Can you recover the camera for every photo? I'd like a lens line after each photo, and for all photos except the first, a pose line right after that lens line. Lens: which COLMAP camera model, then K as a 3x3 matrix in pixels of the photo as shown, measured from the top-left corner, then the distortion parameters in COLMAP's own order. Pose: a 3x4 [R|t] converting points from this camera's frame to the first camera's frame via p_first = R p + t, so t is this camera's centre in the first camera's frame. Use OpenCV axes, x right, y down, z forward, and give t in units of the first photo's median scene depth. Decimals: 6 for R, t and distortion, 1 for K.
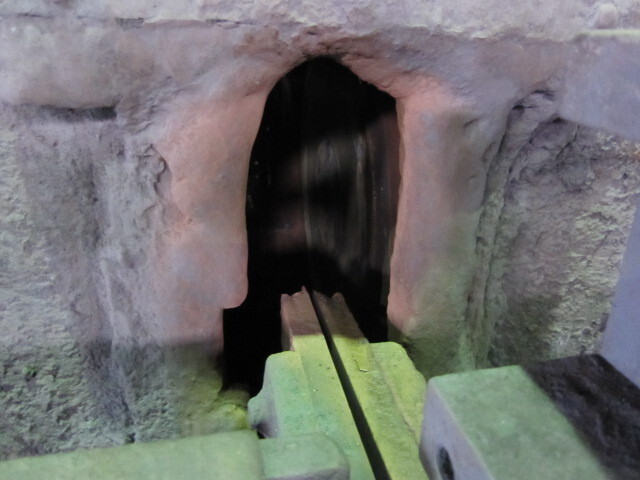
lens RADIAL K [[527.1, 0, 320.0], [0, 527.1, 240.0], [0, 0, 1]] dist [-0.049976, 0.001048]
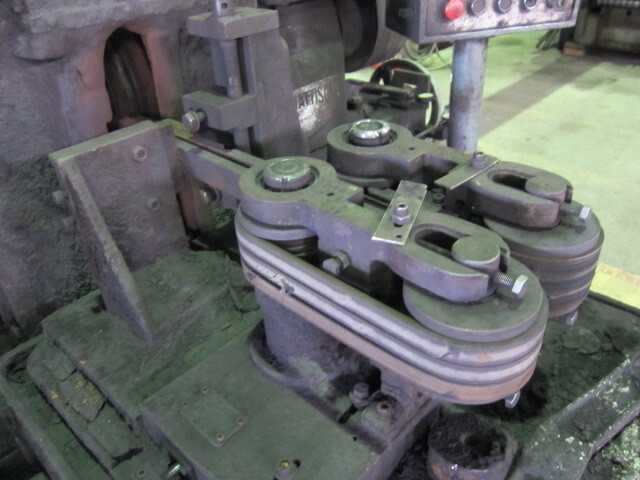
lens RADIAL K [[527.1, 0, 320.0], [0, 527.1, 240.0], [0, 0, 1]] dist [-0.049976, 0.001048]
pose [[0.812297, -0.363491, 0.456122, -0.893532], [0.288219, 0.930052, 0.227890, 0.482853], [-0.507053, -0.053652, 0.860243, -2.365032]]
